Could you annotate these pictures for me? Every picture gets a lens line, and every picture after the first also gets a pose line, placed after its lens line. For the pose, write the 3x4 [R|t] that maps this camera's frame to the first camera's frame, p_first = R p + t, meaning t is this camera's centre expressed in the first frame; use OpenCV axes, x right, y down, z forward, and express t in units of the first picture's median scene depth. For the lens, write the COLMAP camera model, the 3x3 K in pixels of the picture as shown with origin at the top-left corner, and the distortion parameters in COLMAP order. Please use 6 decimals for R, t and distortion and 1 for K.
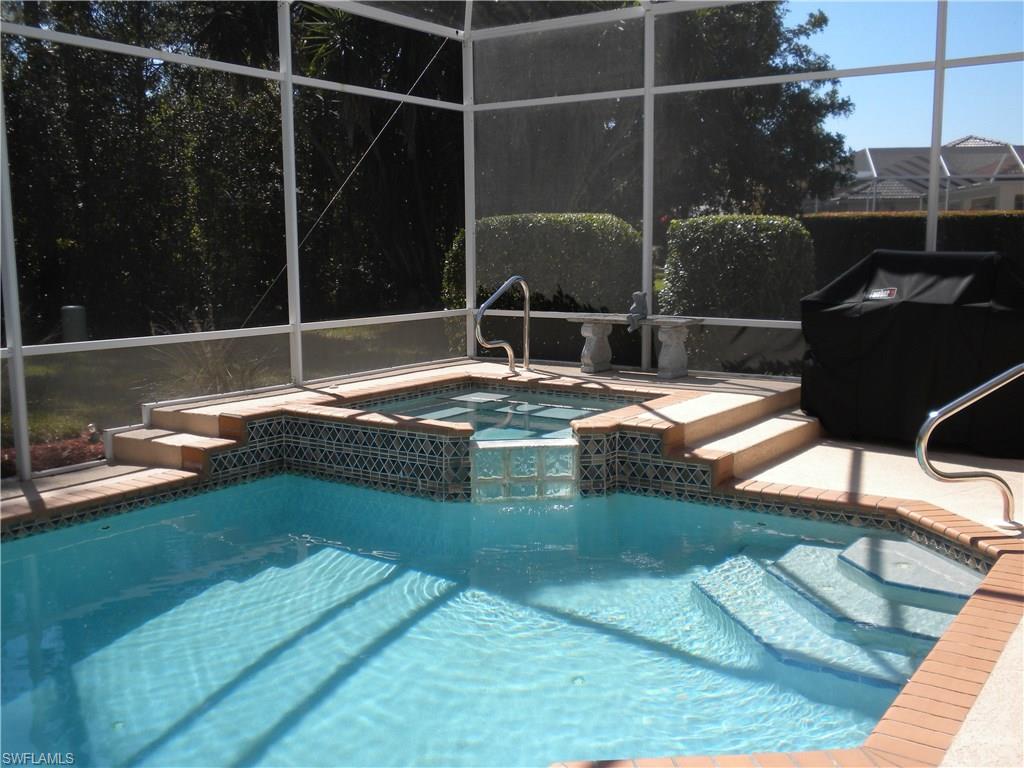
lens RADIAL K [[1051.0, 0, 513.1], [0, 1051.0, 384.0], [0, 0, 1]] dist [0.020591, 0.000000]
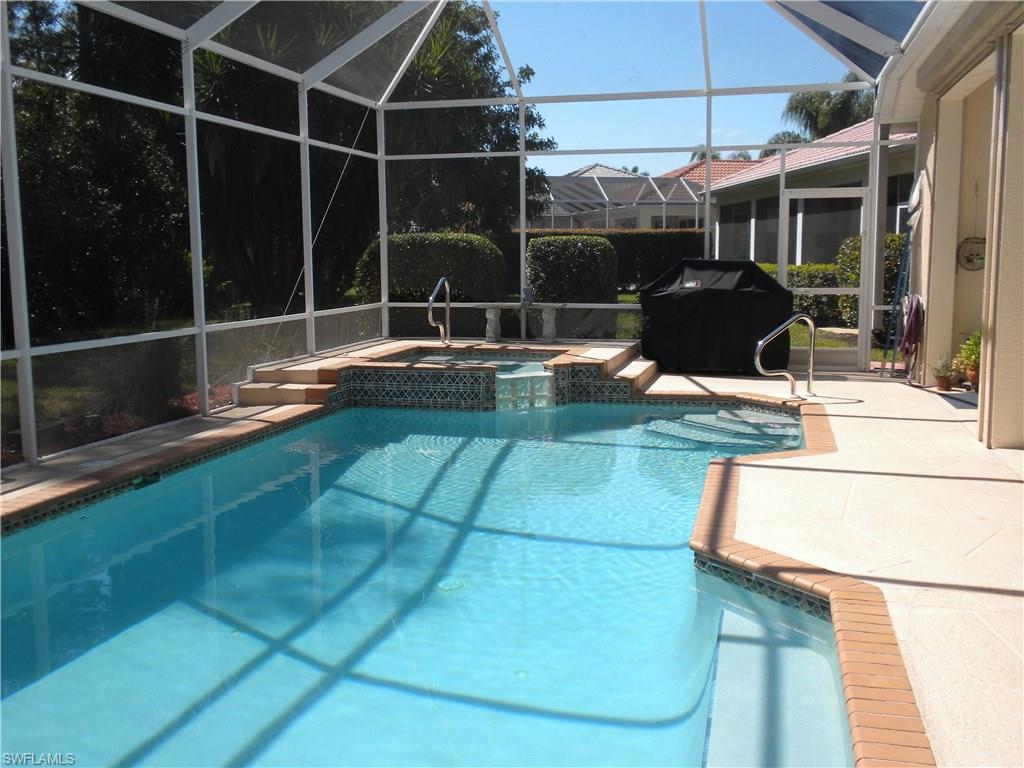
lens RADIAL K [[1051.0, 0, 510.8], [0, 1051.0, 384.7], [0, 0, 1]] dist [0.020591, 0.000000]
pose [[0.938826, -0.047225, 0.341138, -0.522057], [0.051153, 0.998688, -0.002523, 0.068158], [-0.340572, 0.019819, 0.940010, -0.497310]]
